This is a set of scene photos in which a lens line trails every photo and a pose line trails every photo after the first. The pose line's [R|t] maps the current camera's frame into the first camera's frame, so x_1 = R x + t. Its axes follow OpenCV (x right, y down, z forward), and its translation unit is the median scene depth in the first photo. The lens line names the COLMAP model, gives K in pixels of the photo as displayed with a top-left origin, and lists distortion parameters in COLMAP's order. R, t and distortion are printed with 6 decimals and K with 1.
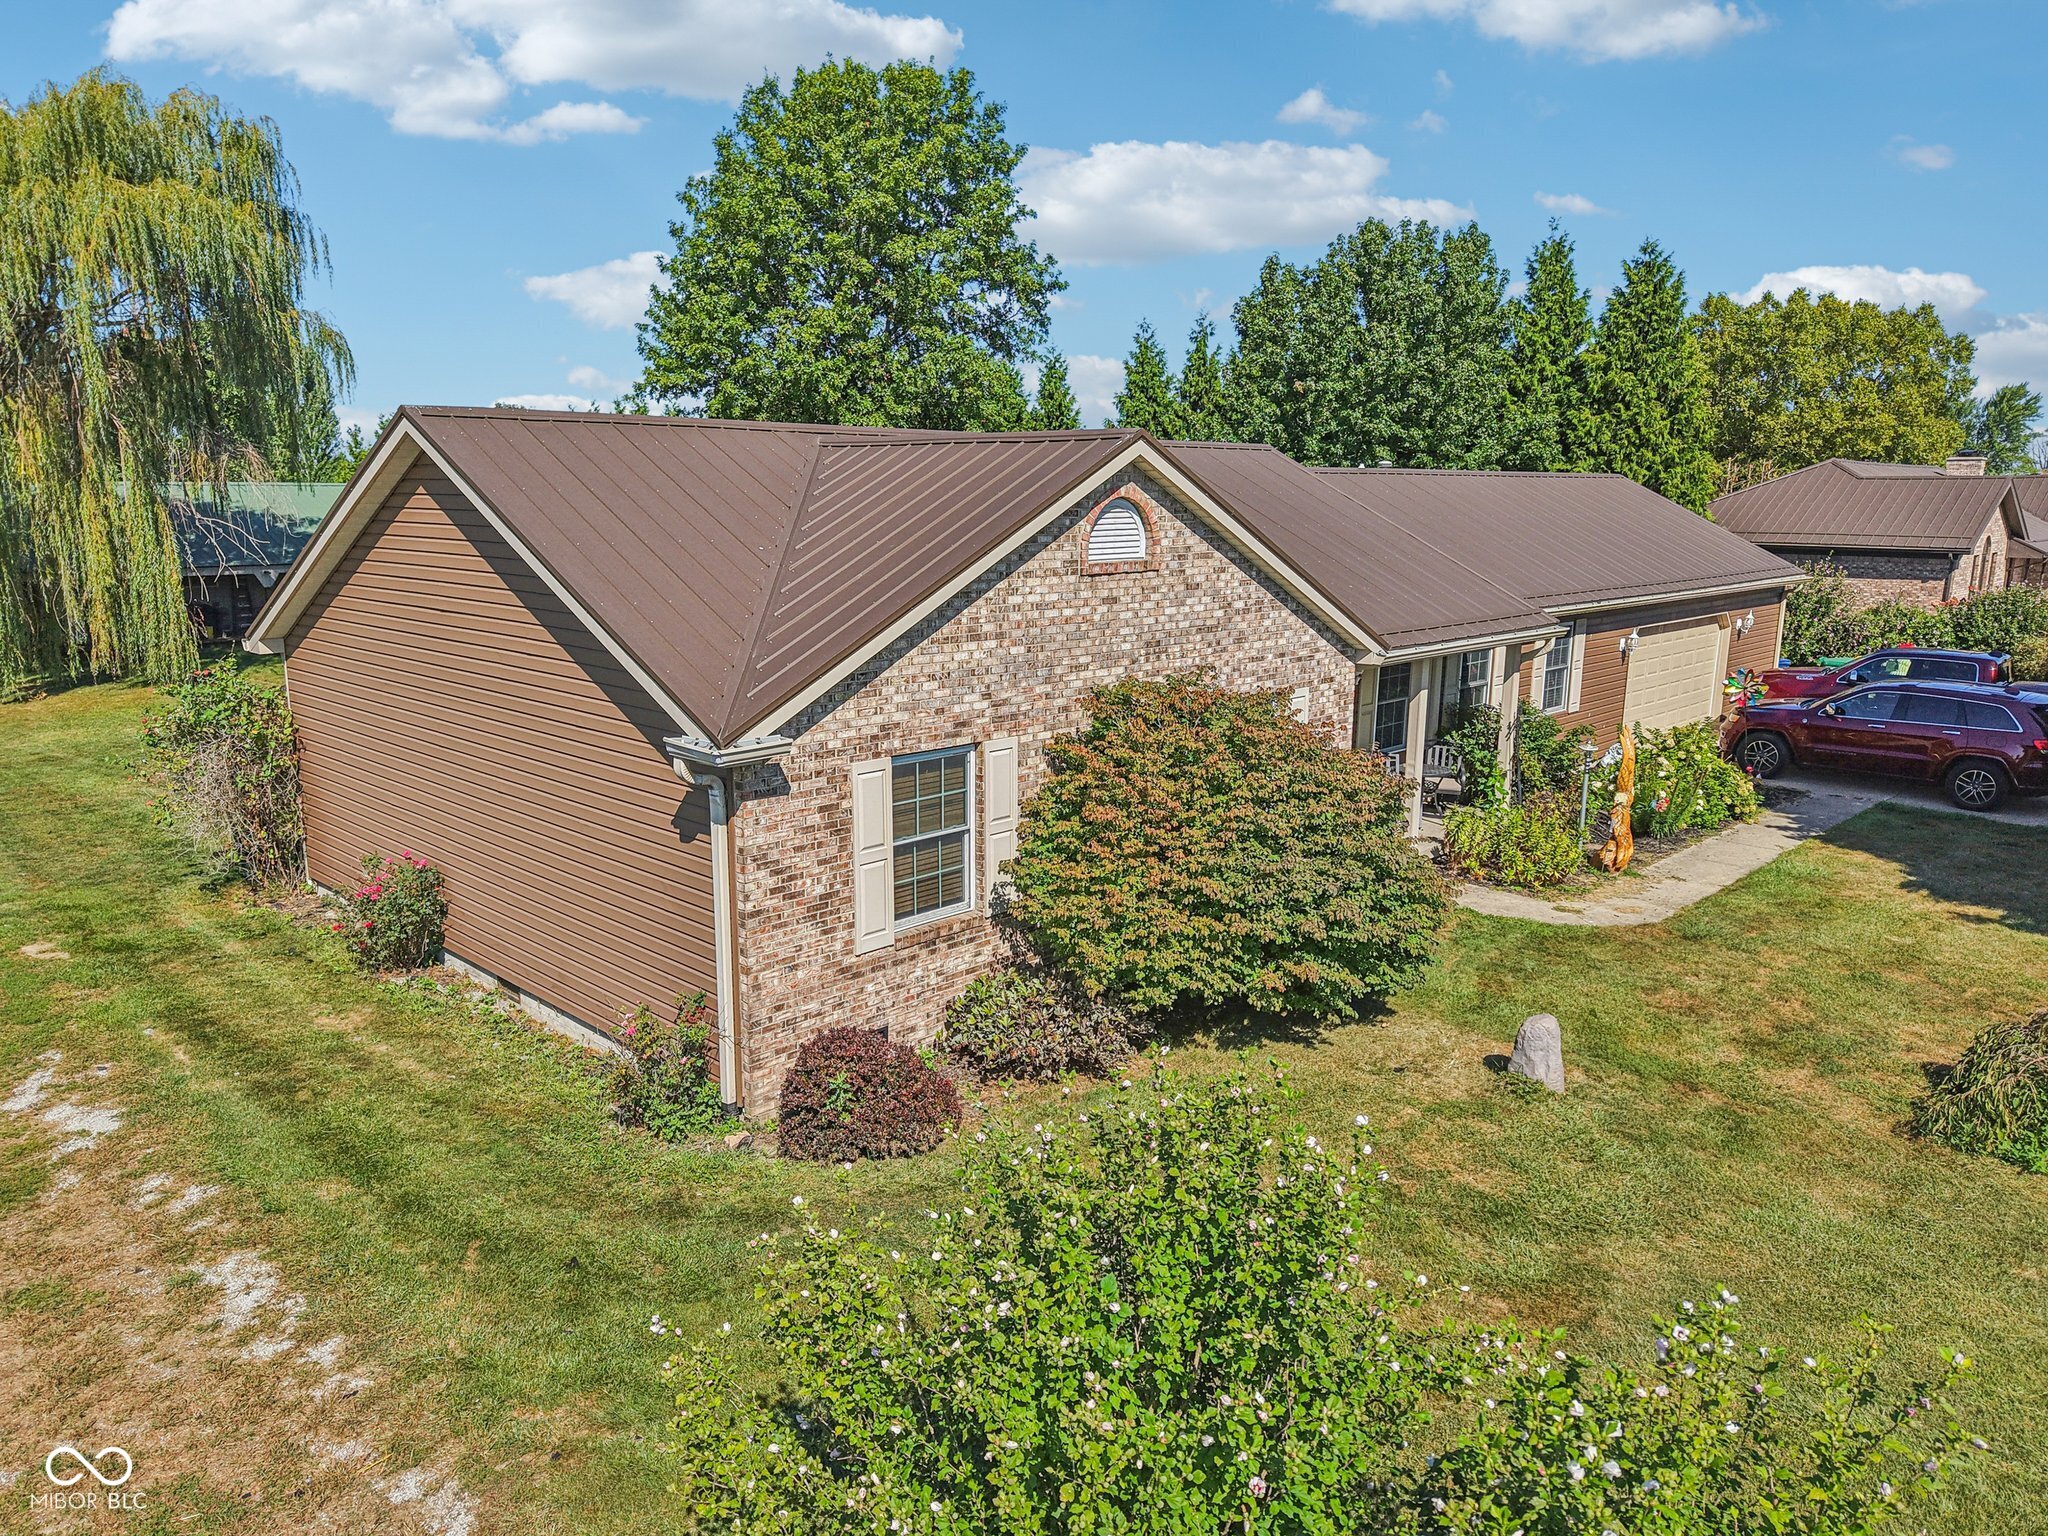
lens RADIAL K [[1405.0, 0, 1012.8], [0, 1405.0, 768.2], [0, 0, 1]] dist [0.020625, -0.017512]
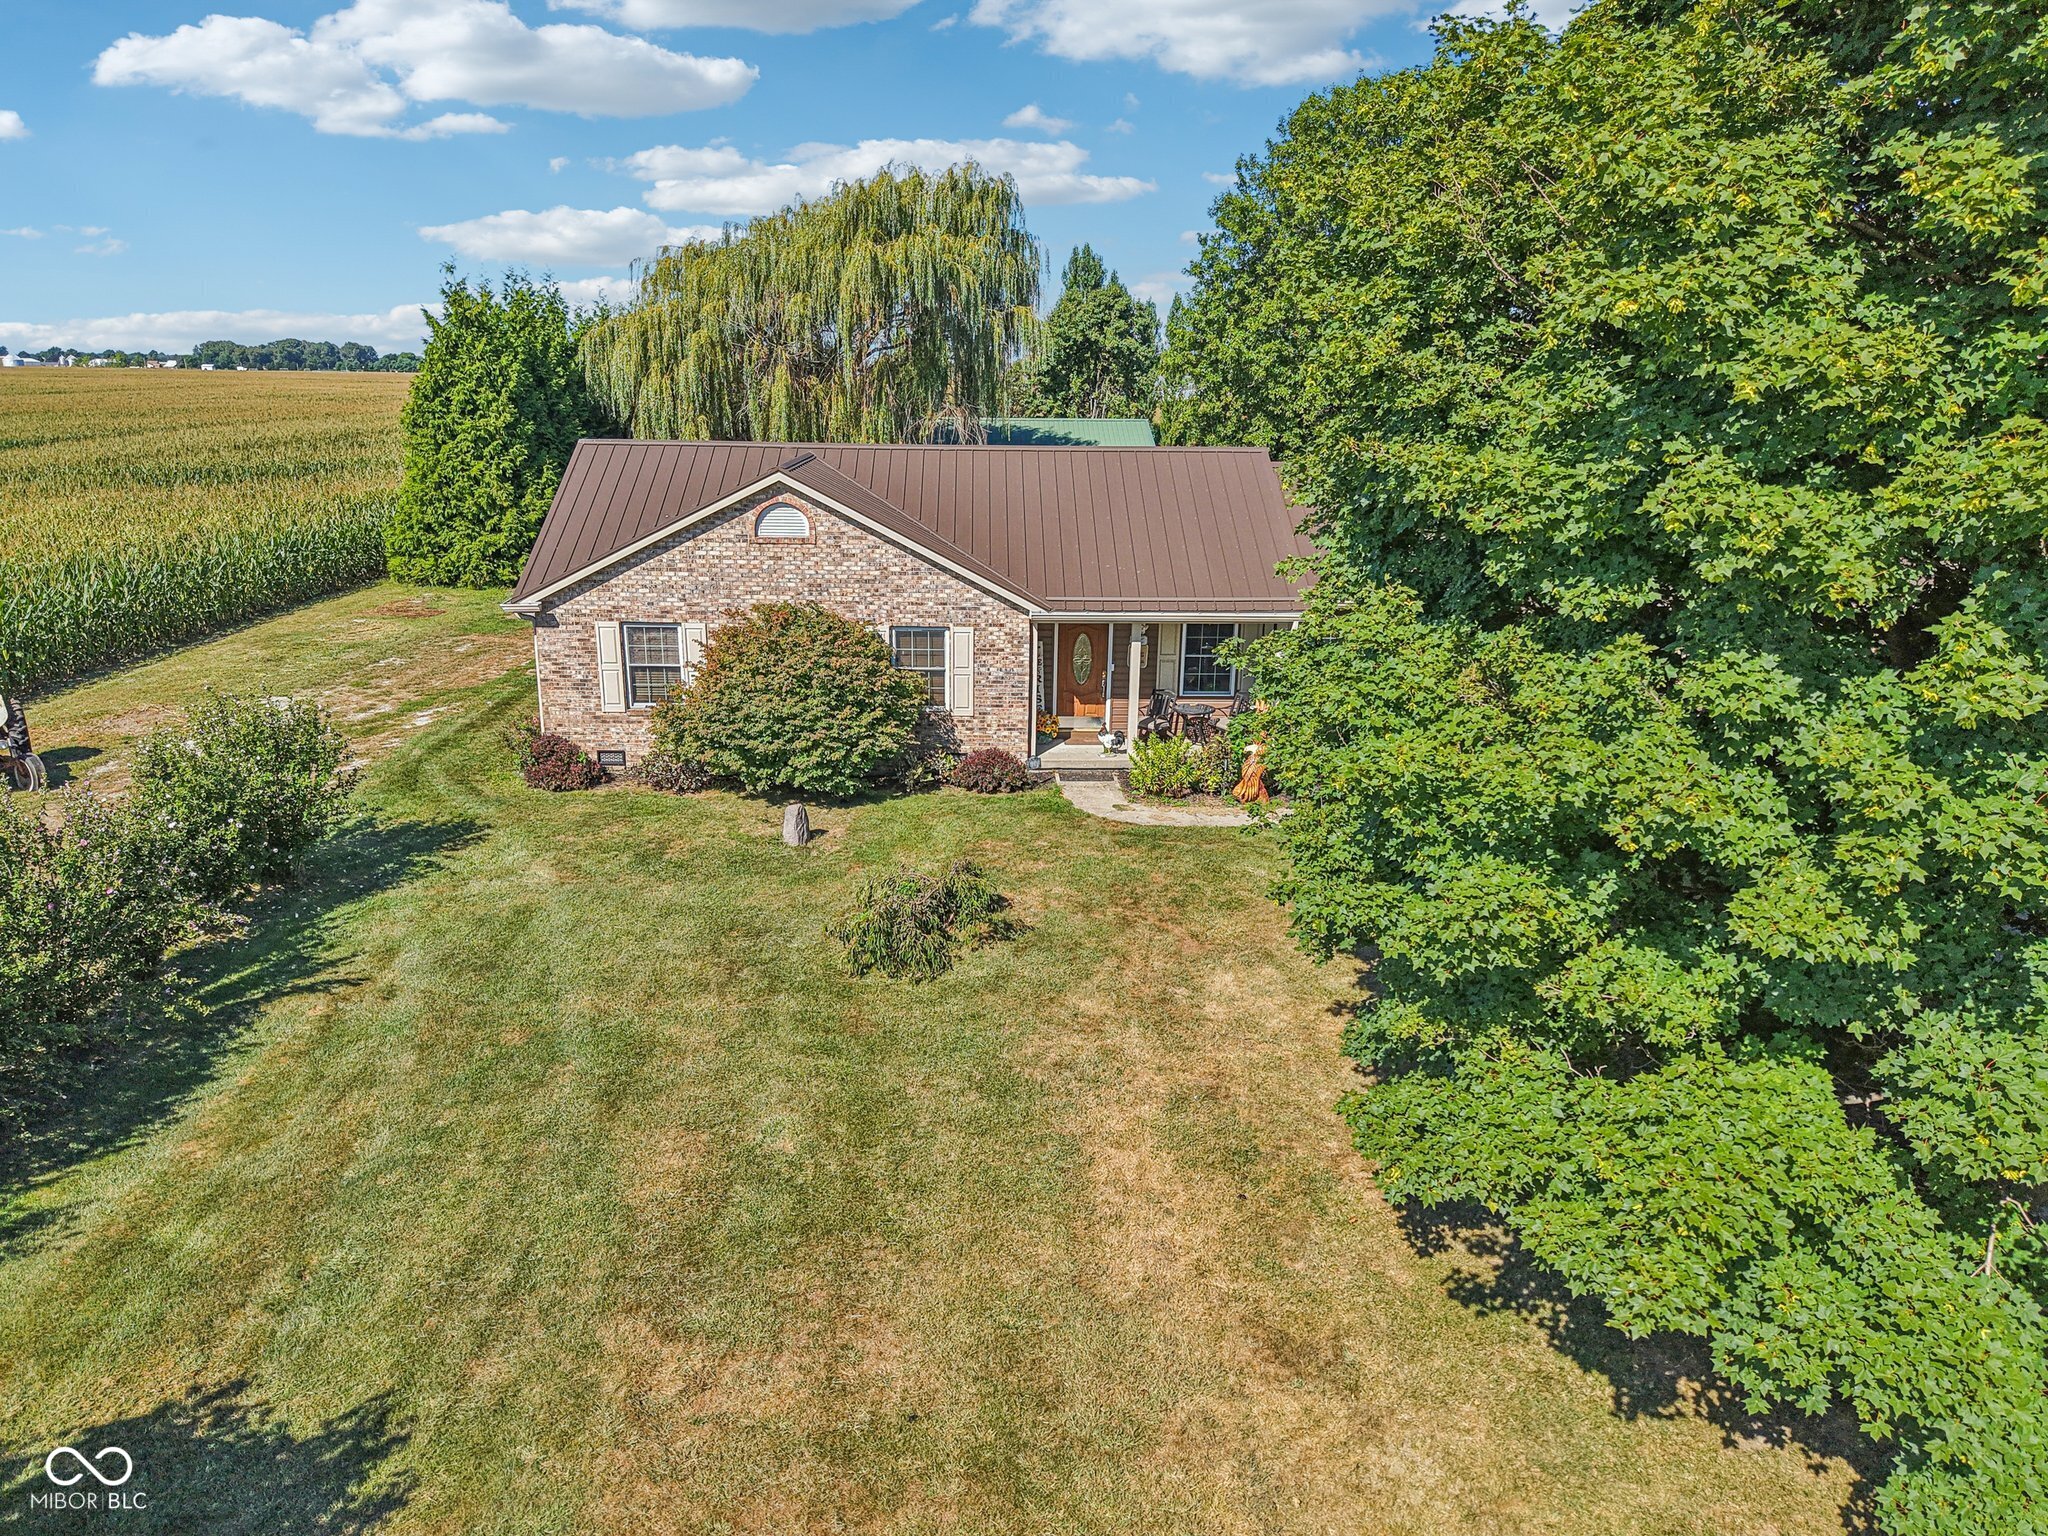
lens RADIAL K [[1407.9, 0, 1024.0], [0, 1407.9, 770.0], [0, 0, 1]] dist [0.027082, -0.049893]
pose [[0.724464, 0.192889, -0.661775, 1.507269], [-0.147473, 0.981193, 0.124549, -0.119951], [0.673353, 0.007363, 0.739285, -0.133972]]
